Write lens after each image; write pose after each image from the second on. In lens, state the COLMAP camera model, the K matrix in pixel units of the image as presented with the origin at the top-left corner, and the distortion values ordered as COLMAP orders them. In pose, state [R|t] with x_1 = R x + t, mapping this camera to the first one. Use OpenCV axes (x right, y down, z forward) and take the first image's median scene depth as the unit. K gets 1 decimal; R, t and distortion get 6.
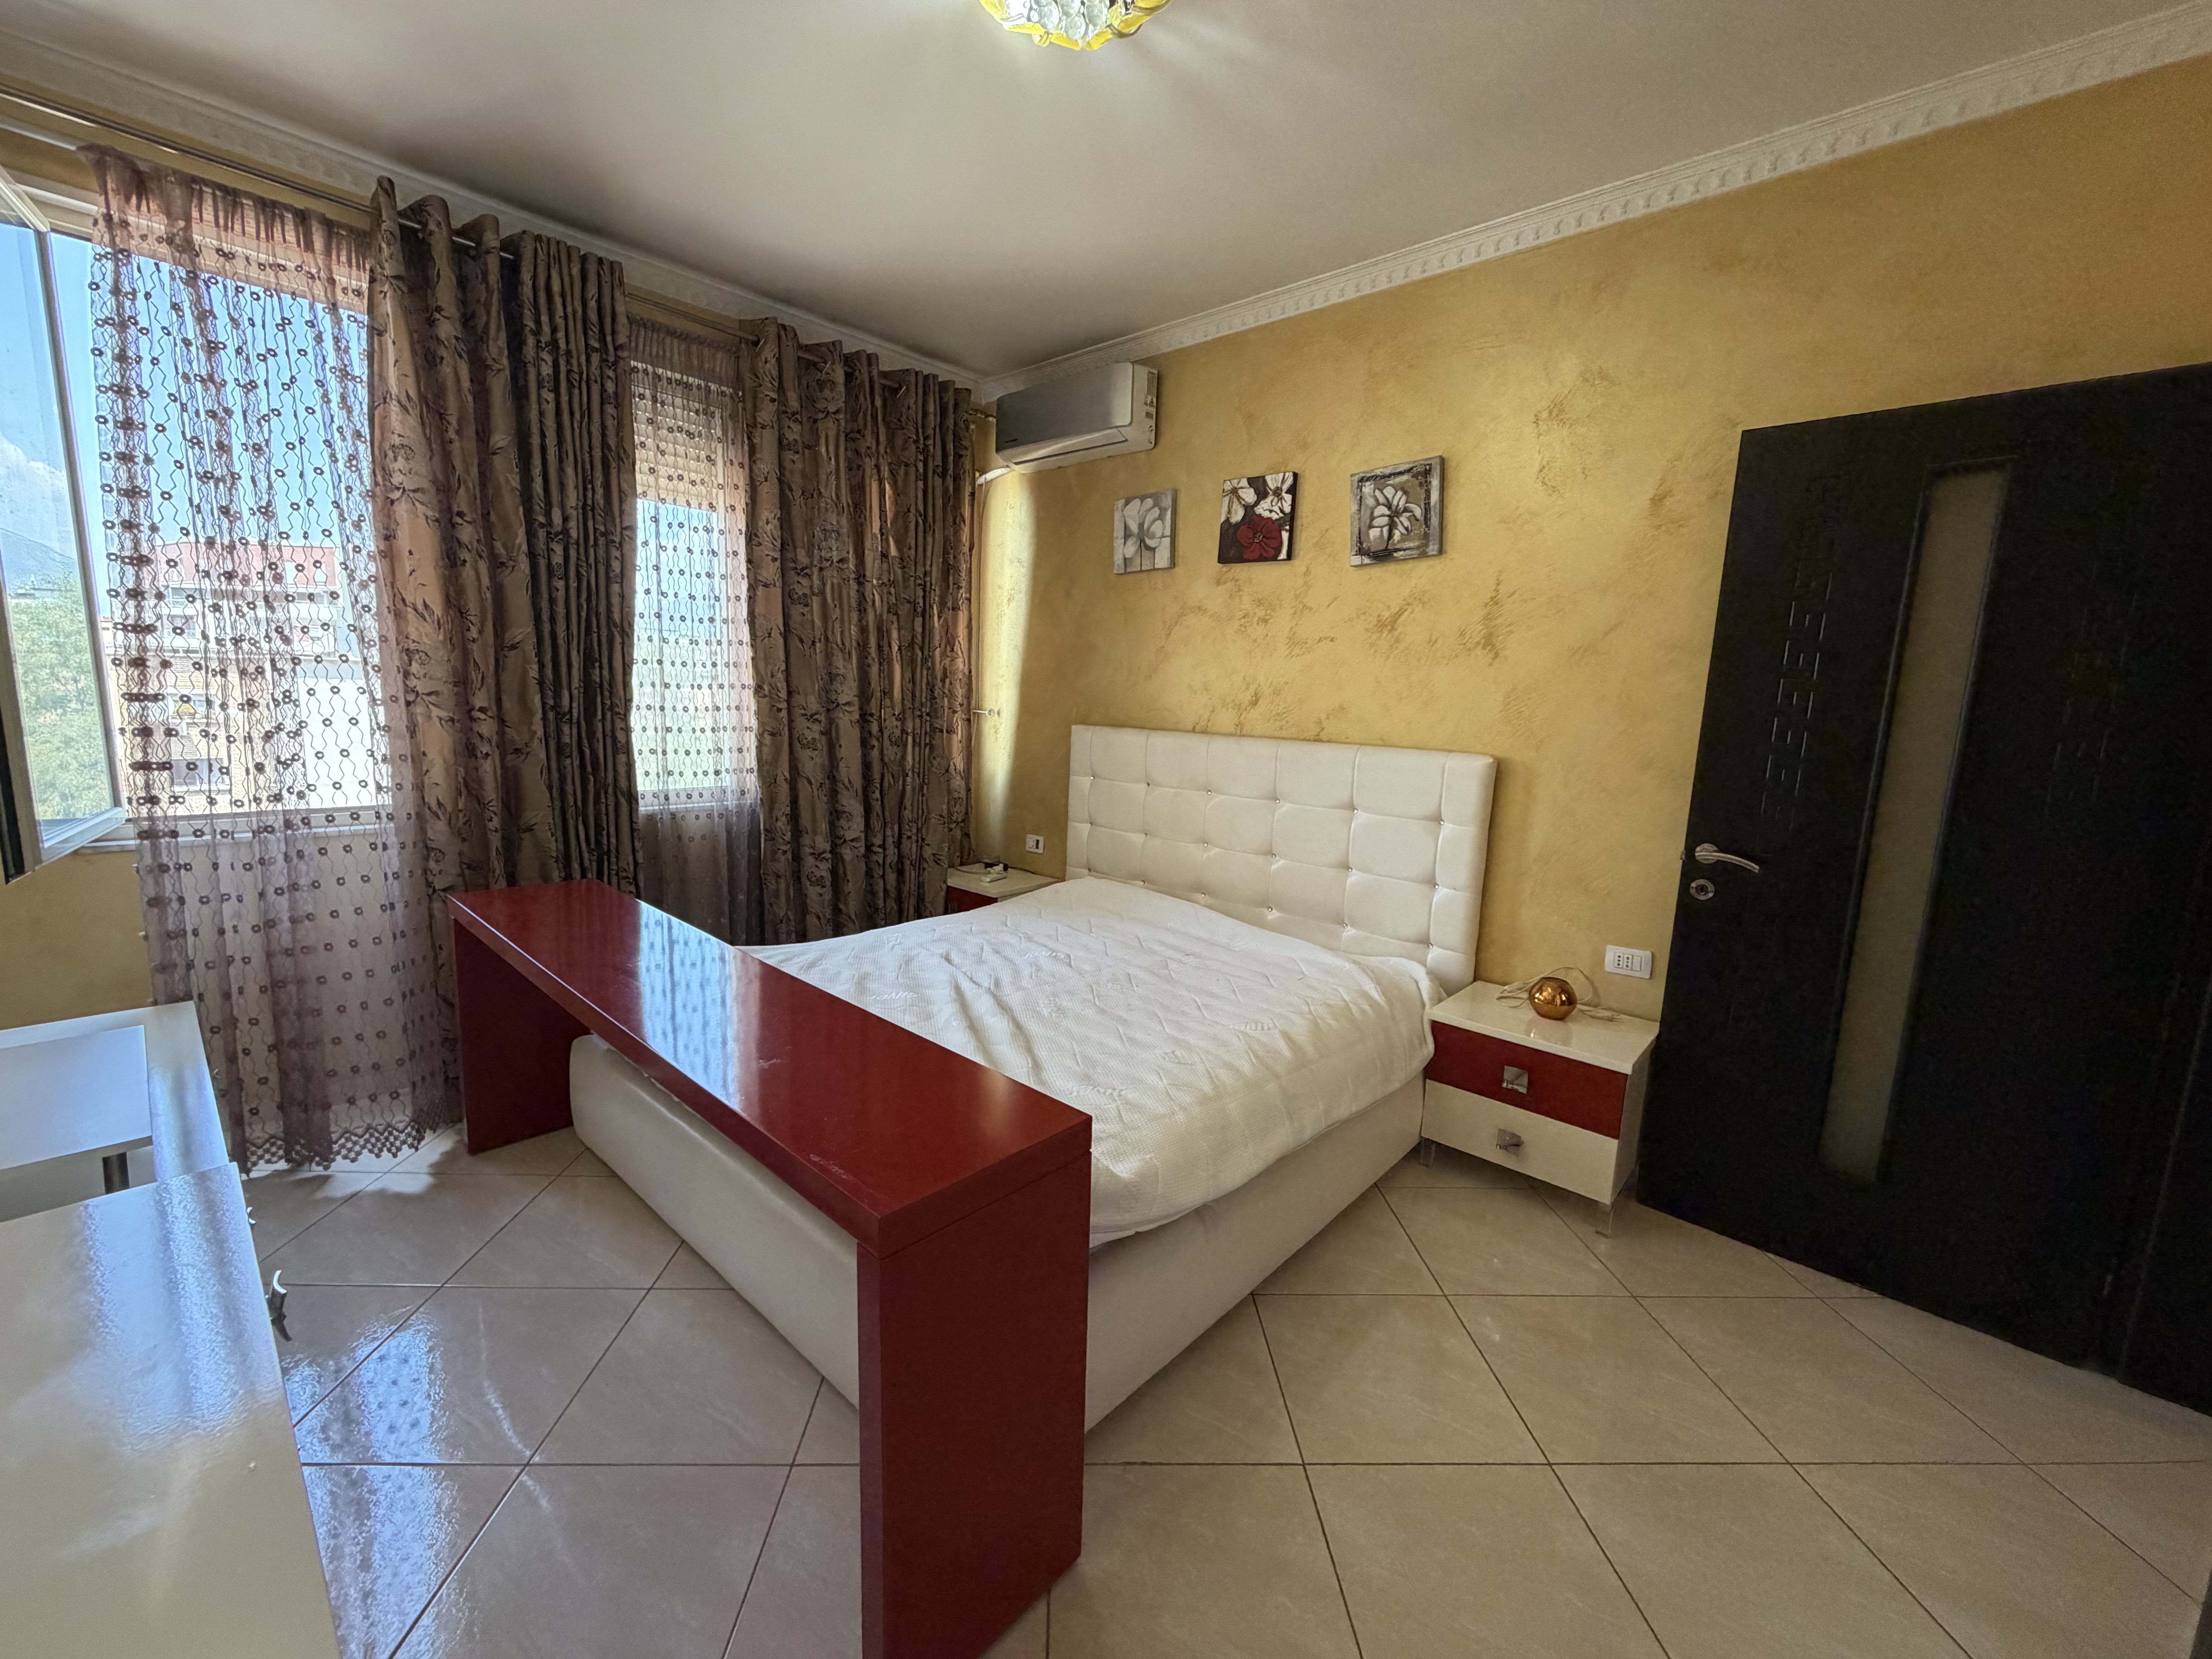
lens RADIAL K [[882.4, 0, 1105.4], [0, 882.4, 824.6], [0, 0, 1]] dist [-0.003753, -0.000333]
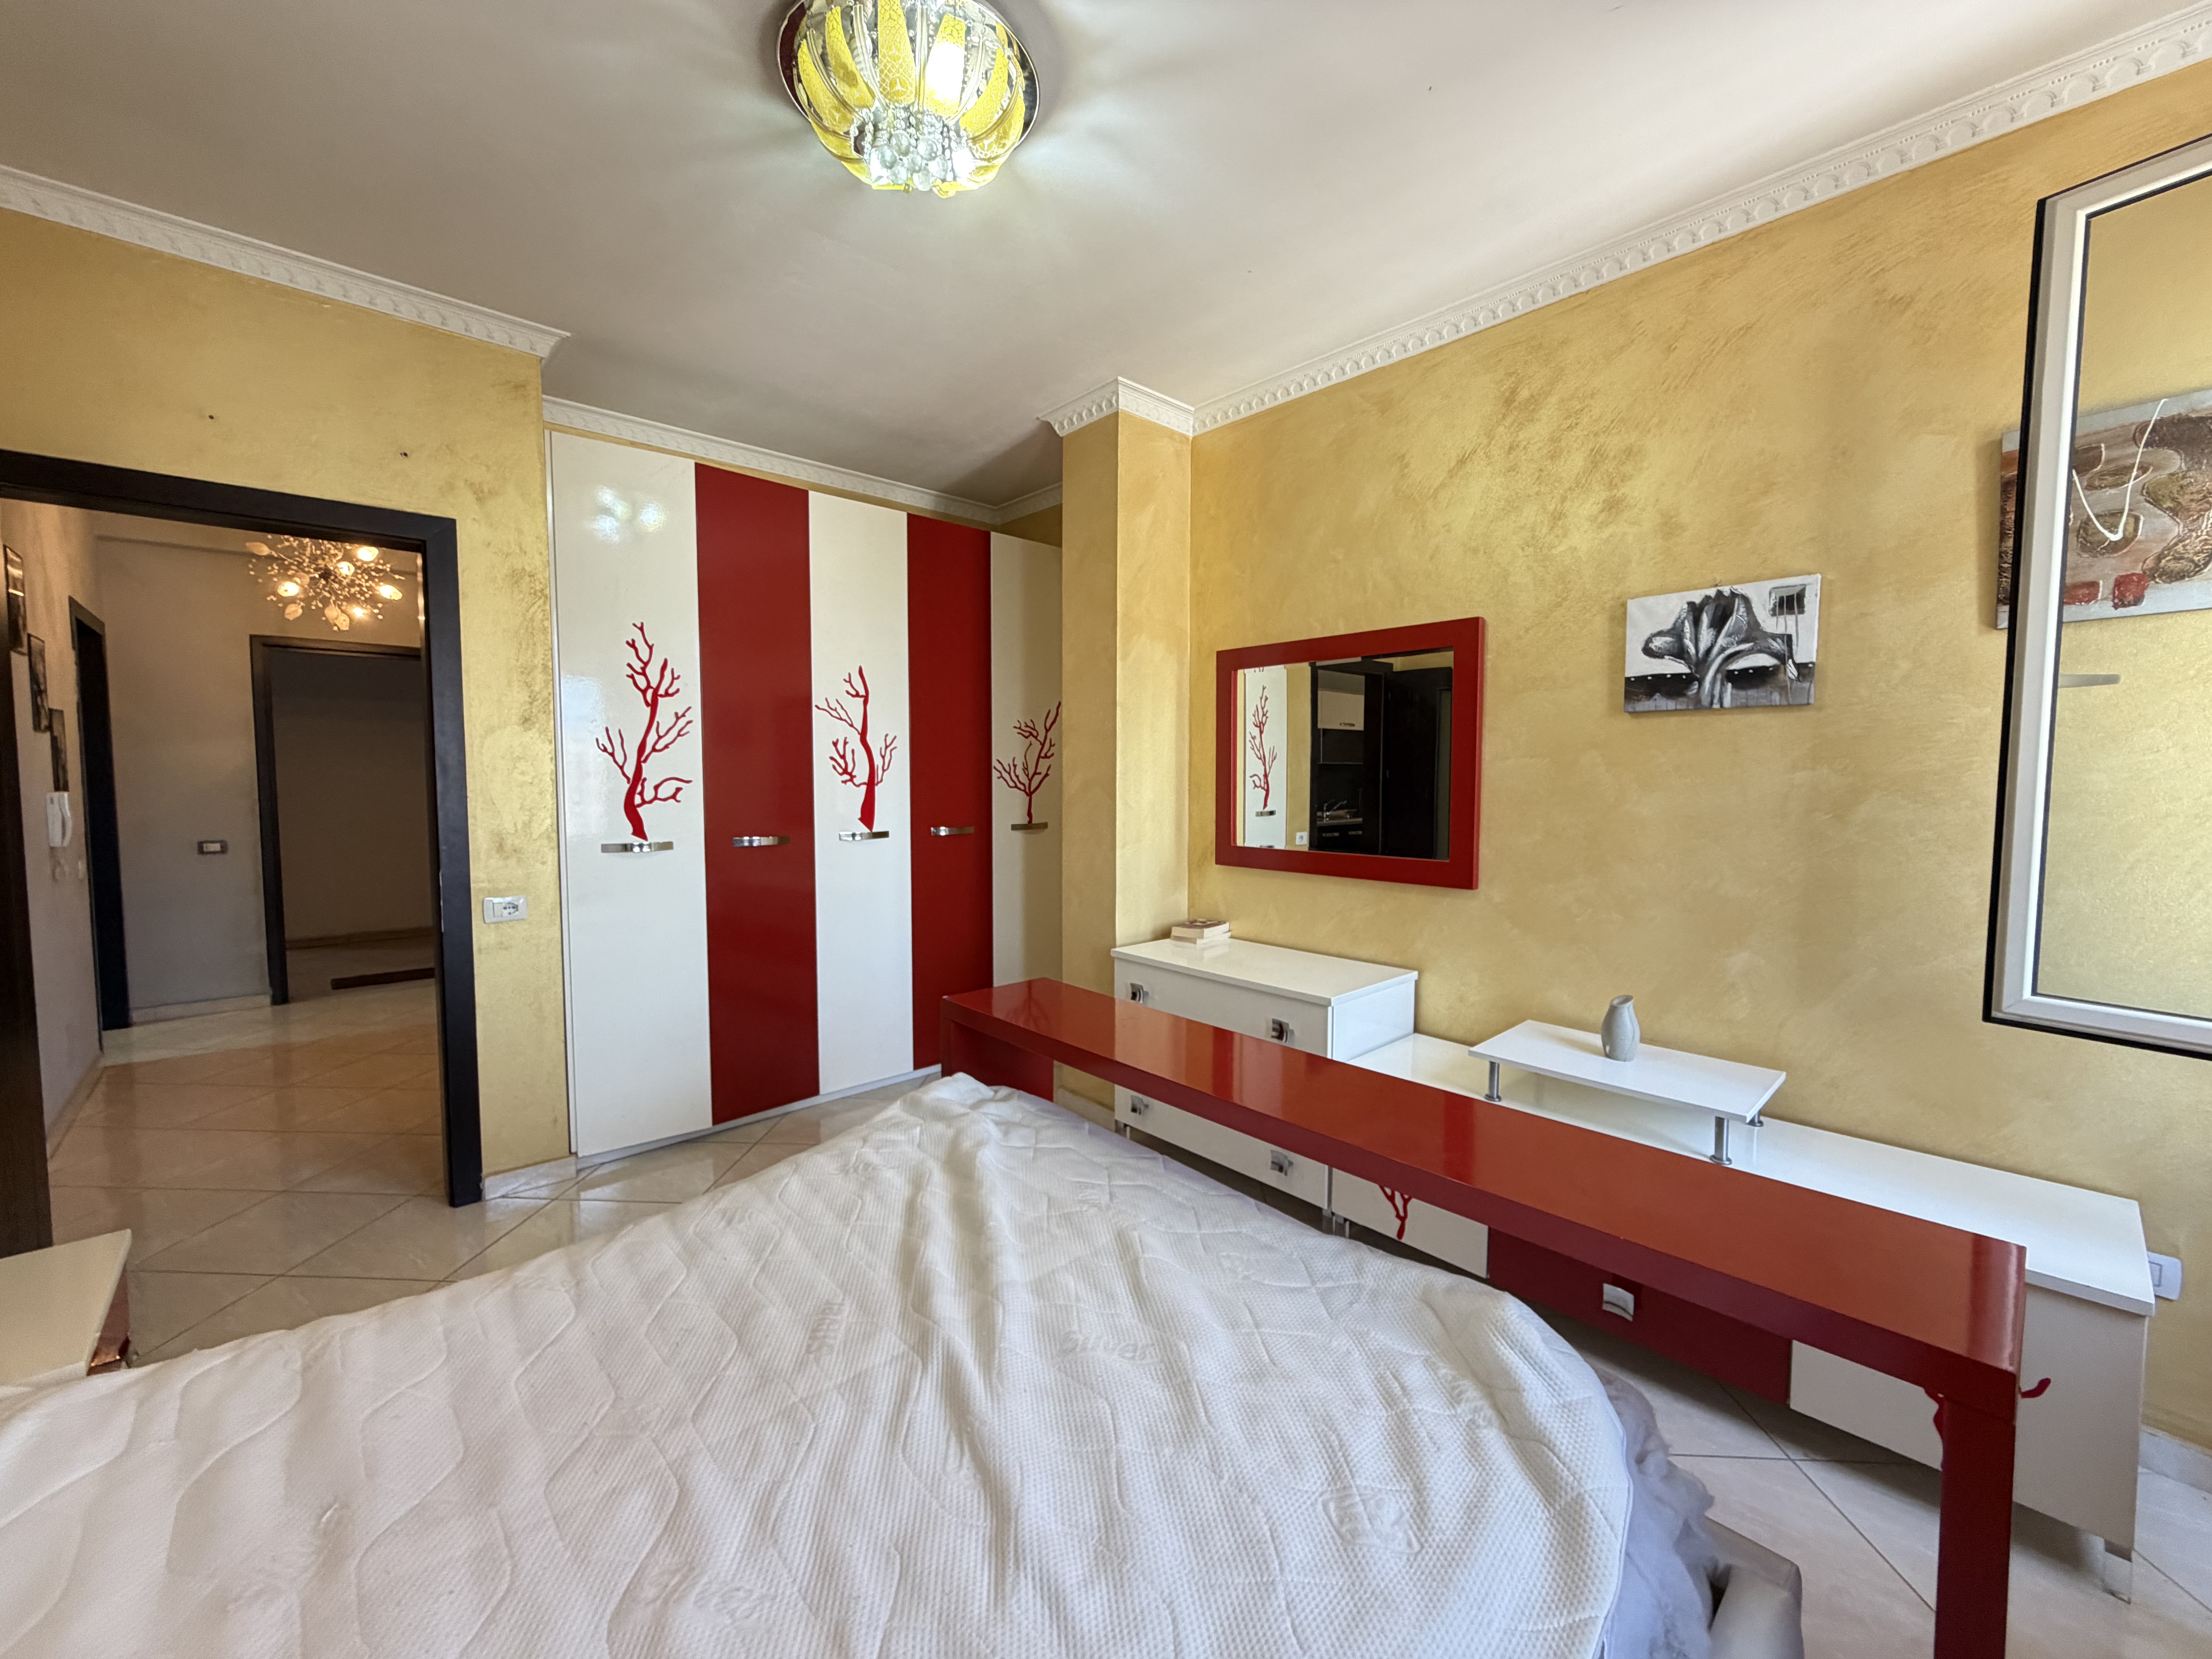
lens RADIAL K [[884.4, 0, 1104.2], [0, 884.4, 823.6], [0, 0, 1]] dist [0.001450, 0.000063]
pose [[-0.995304, -0.047002, 0.084625, -0.230224], [-0.028325, 0.977355, 0.209701, -0.200826], [-0.092565, 0.206320, -0.974096, 1.248739]]
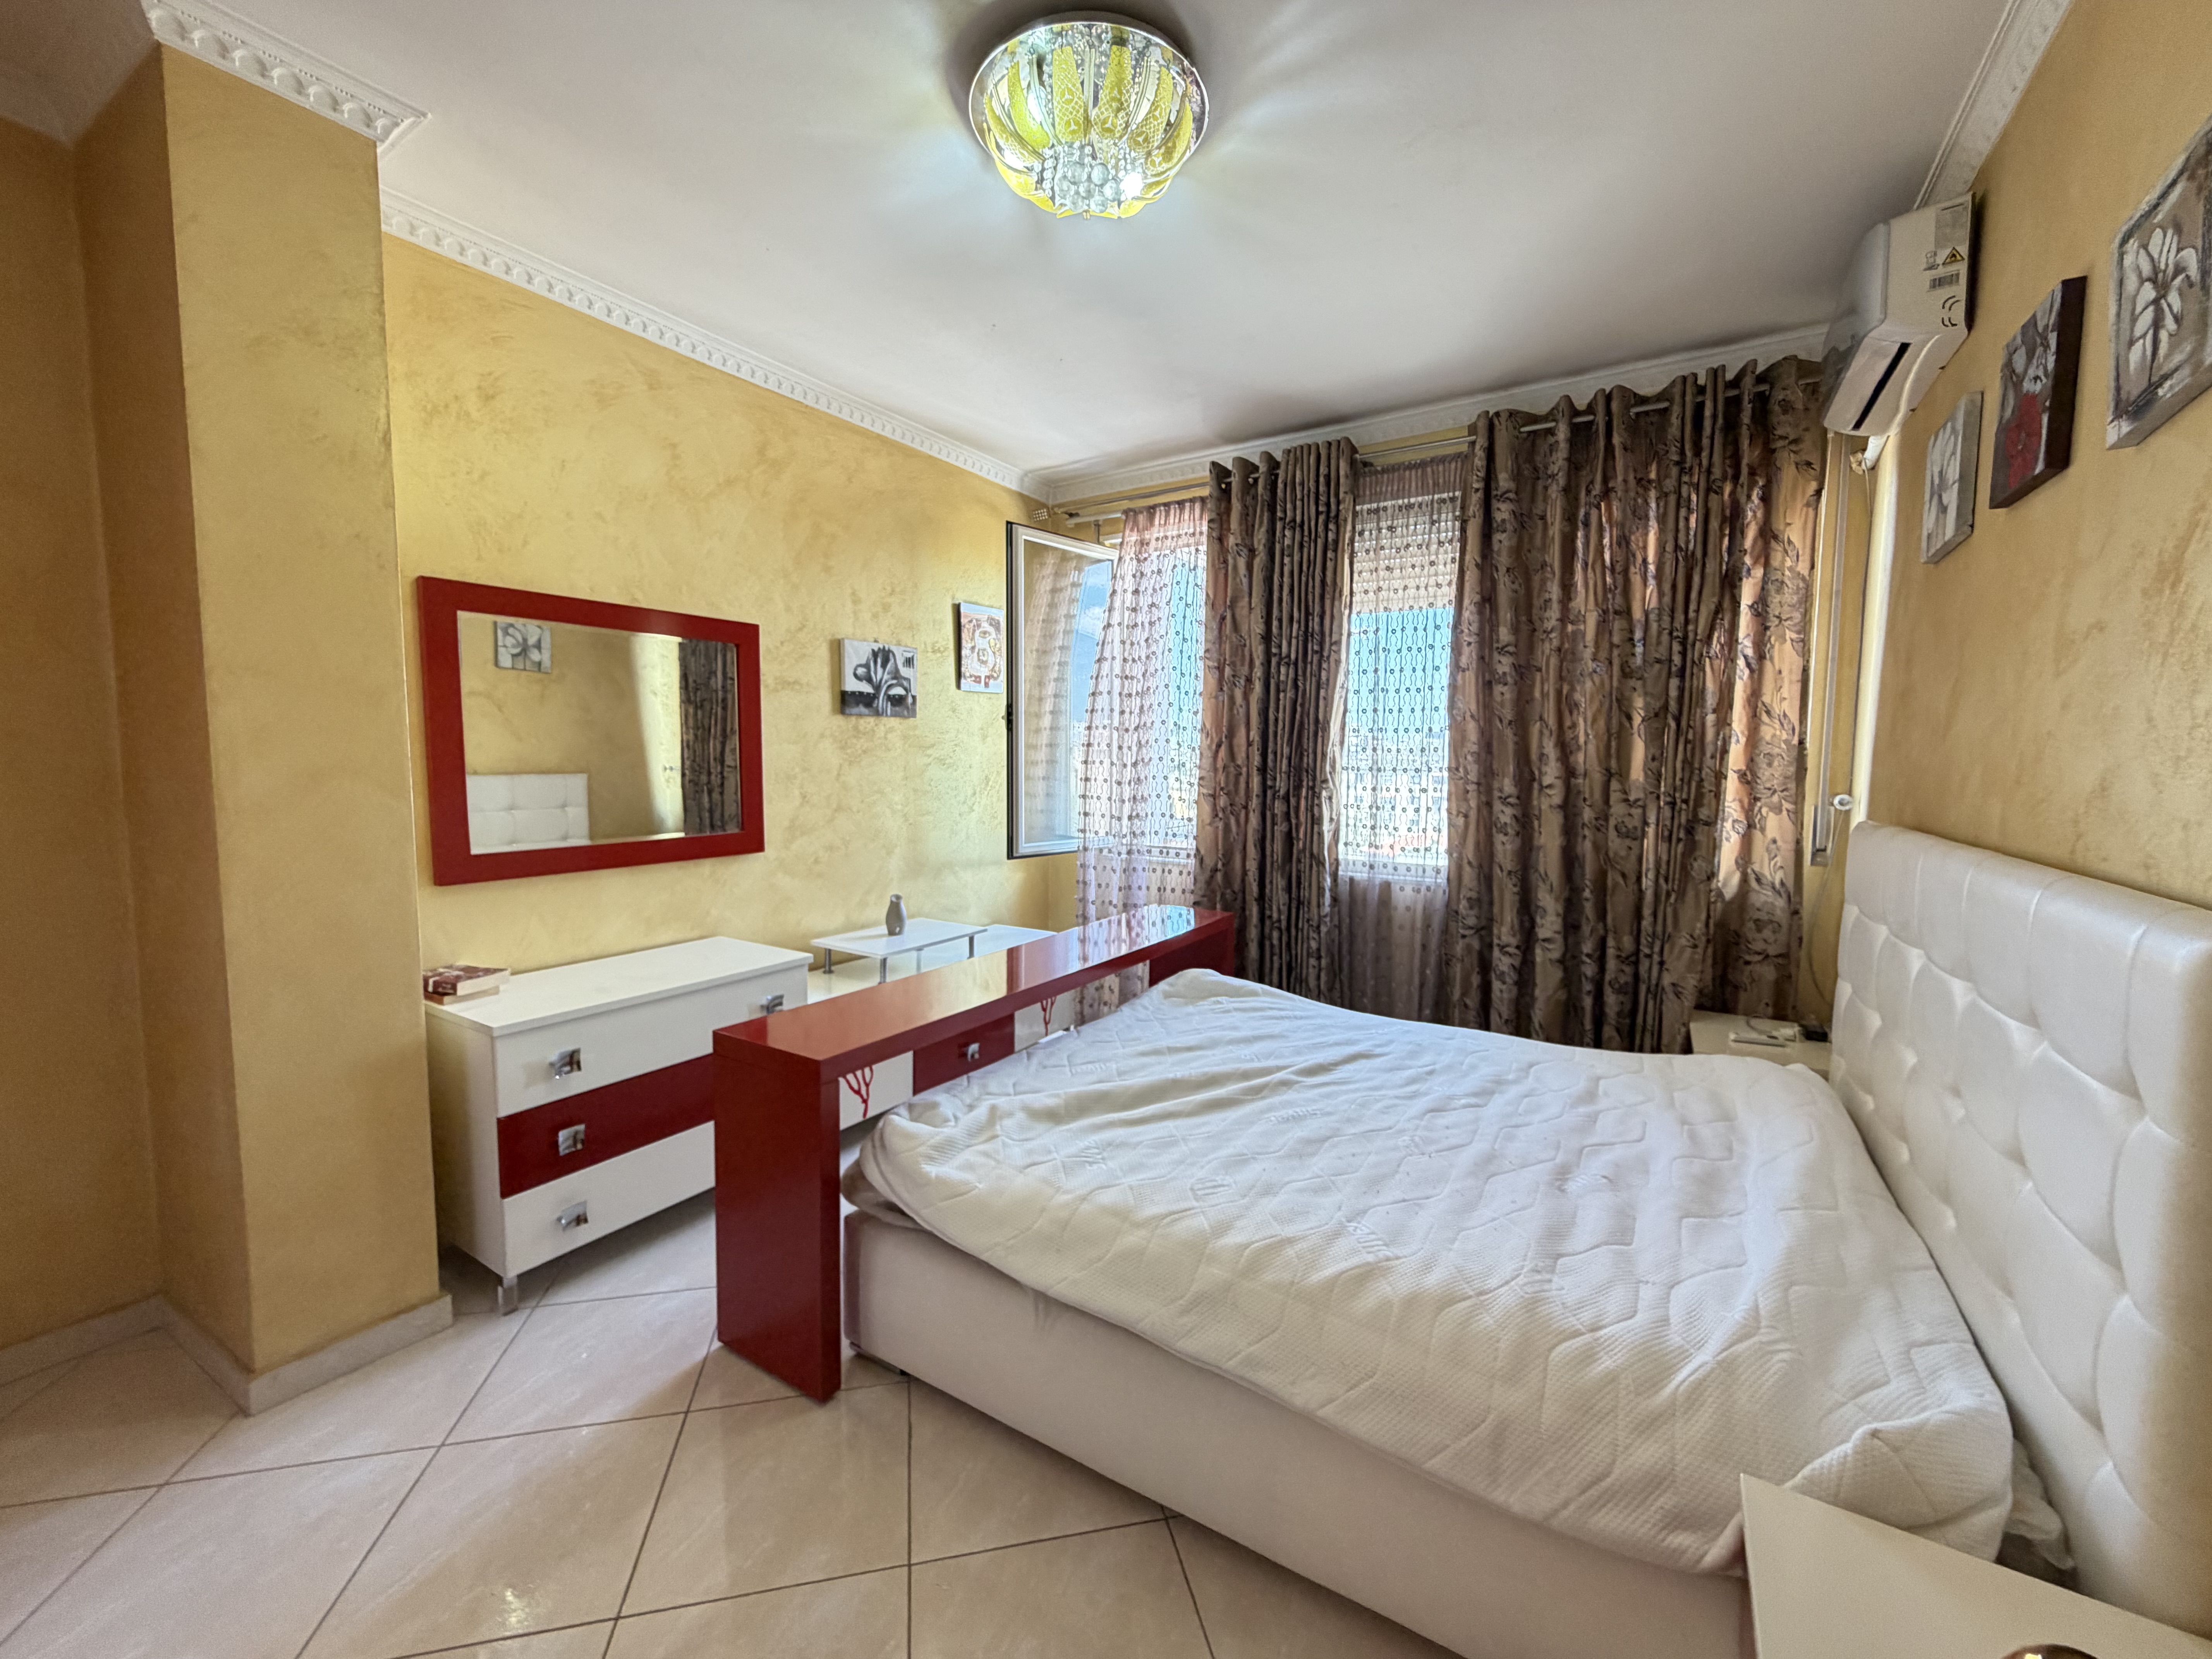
lens RADIAL K [[884.4, 0, 1104.2], [0, 884.4, 823.6], [0, 0, 1]] dist [0.001450, 0.000063]
pose [[0.177277, 0.037684, -0.983439, 0.654163], [-0.145416, 0.989301, 0.011696, -0.056884], [0.973359, 0.140935, 0.180861, 0.517023]]
